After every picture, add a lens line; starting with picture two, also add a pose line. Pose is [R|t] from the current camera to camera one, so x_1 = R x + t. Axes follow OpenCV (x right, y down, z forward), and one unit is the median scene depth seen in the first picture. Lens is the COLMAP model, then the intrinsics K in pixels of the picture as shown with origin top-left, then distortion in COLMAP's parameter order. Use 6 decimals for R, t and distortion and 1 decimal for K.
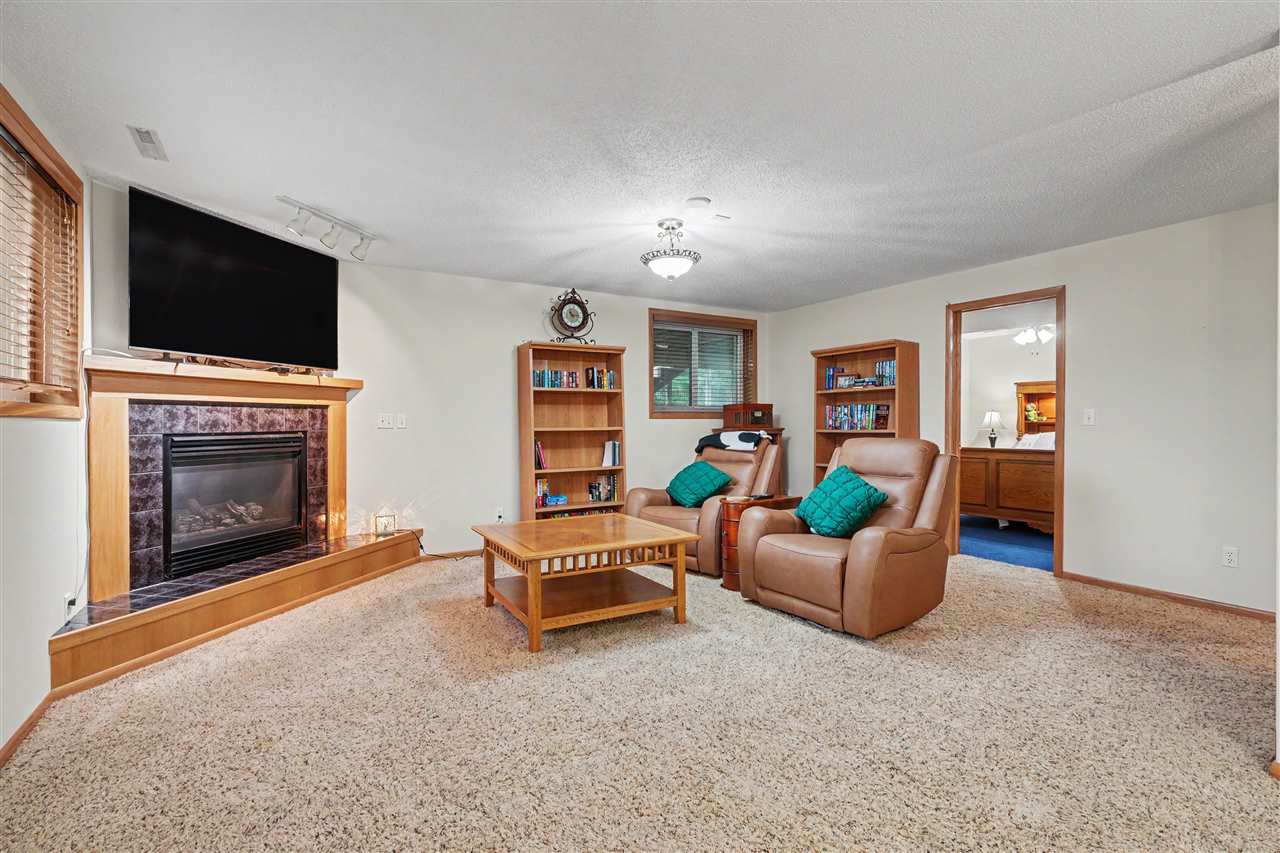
lens RADIAL K [[594.0, 0, 635.8], [0, 594.0, 430.3], [0, 0, 1]] dist [0.002282, -0.000119]
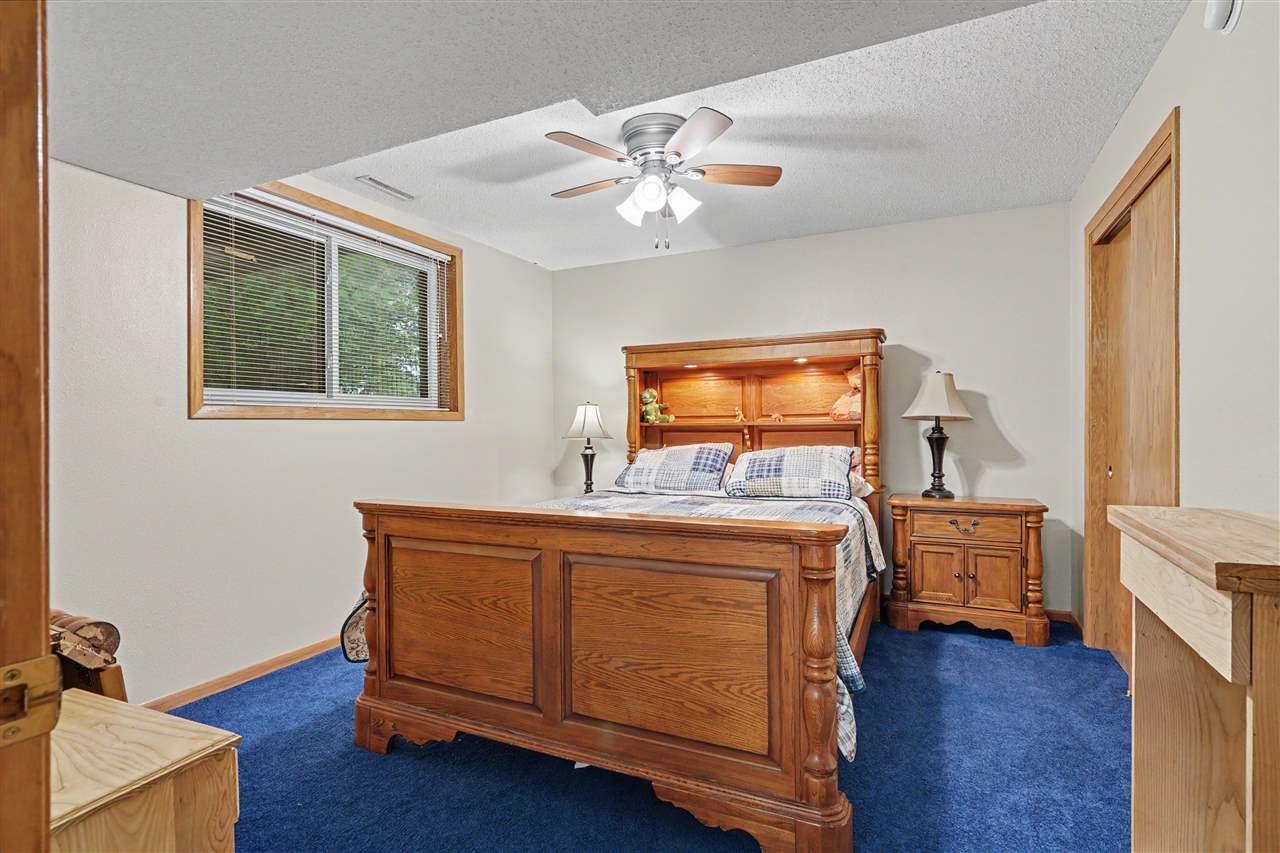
lens RADIAL K [[635.8, 0, 642.3], [0, 635.8, 428.0], [0, 0, 1]] dist [0.001435, 0.000479]
pose [[0.832987, -0.003409, 0.553282, 0.604088], [0.008823, 0.999936, -0.007122, -0.012069], [-0.553222, 0.010814, 0.832963, 0.930456]]
